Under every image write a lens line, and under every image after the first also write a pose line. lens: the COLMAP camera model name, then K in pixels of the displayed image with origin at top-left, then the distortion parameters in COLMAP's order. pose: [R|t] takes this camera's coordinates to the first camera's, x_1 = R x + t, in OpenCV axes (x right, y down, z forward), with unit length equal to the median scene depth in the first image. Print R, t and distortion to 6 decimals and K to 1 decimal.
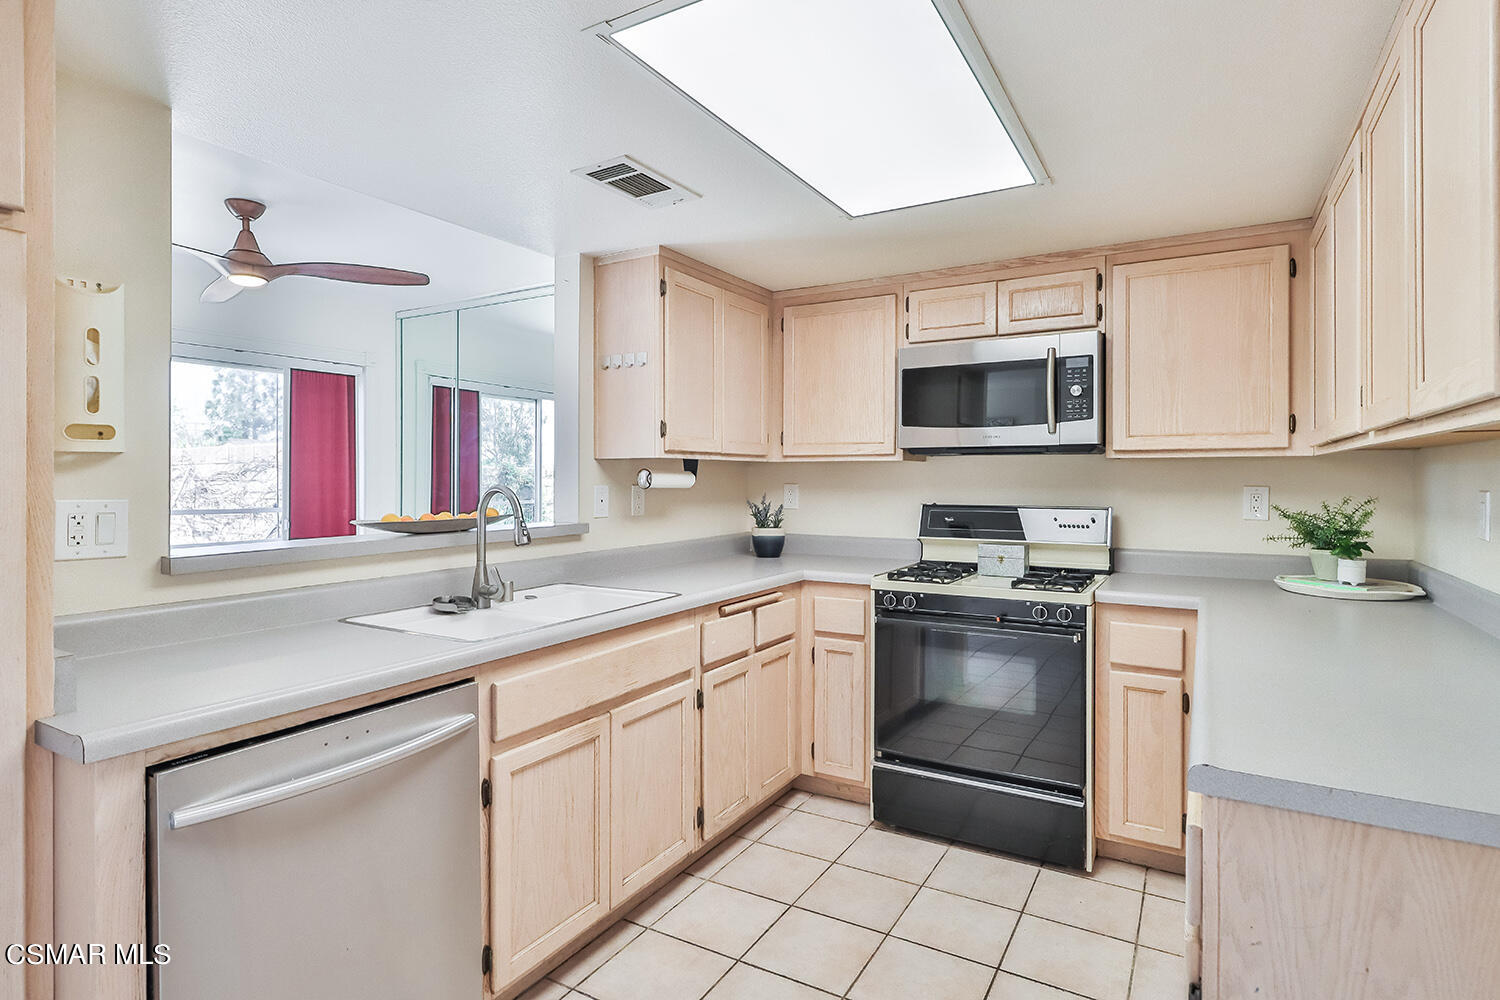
lens RADIAL K [[779.9, 0, 756.3], [0, 779.9, 478.3], [0, 0, 1]] dist [-0.001567, -0.000498]
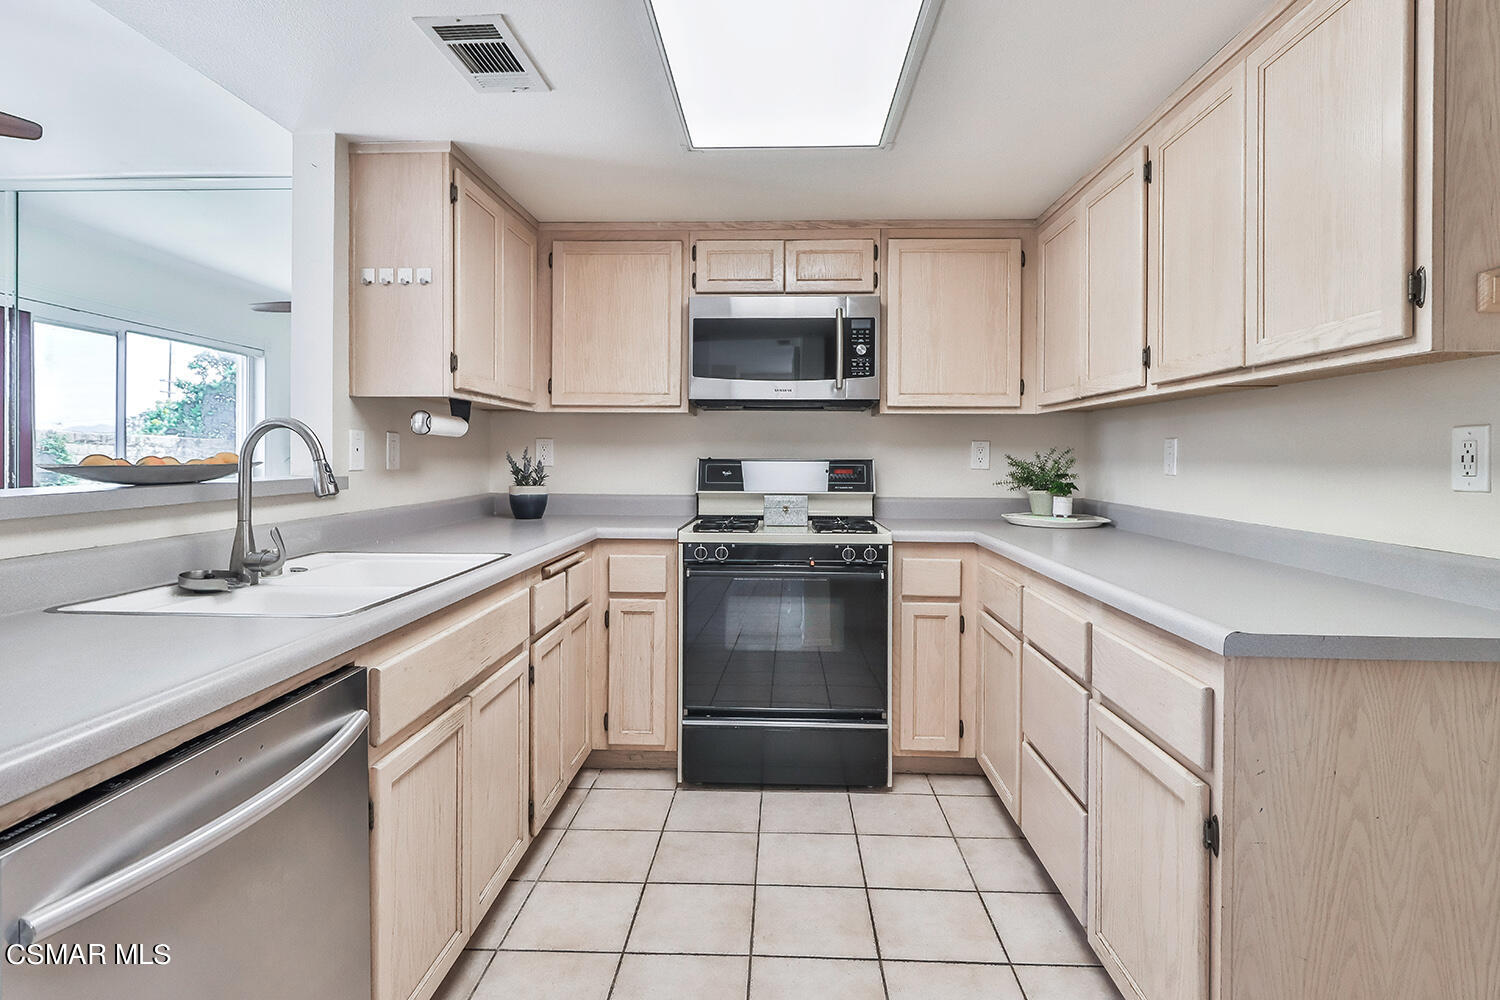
lens RADIAL K [[790.7, 0, 753.3], [0, 790.7, 460.9], [0, 0, 1]] dist [0.000922, 0.000602]
pose [[0.881989, 0.001801, 0.471266, -0.244801], [-0.005002, 0.999972, 0.005539, 0.037534], [-0.471243, -0.007242, 0.881974, 0.102990]]
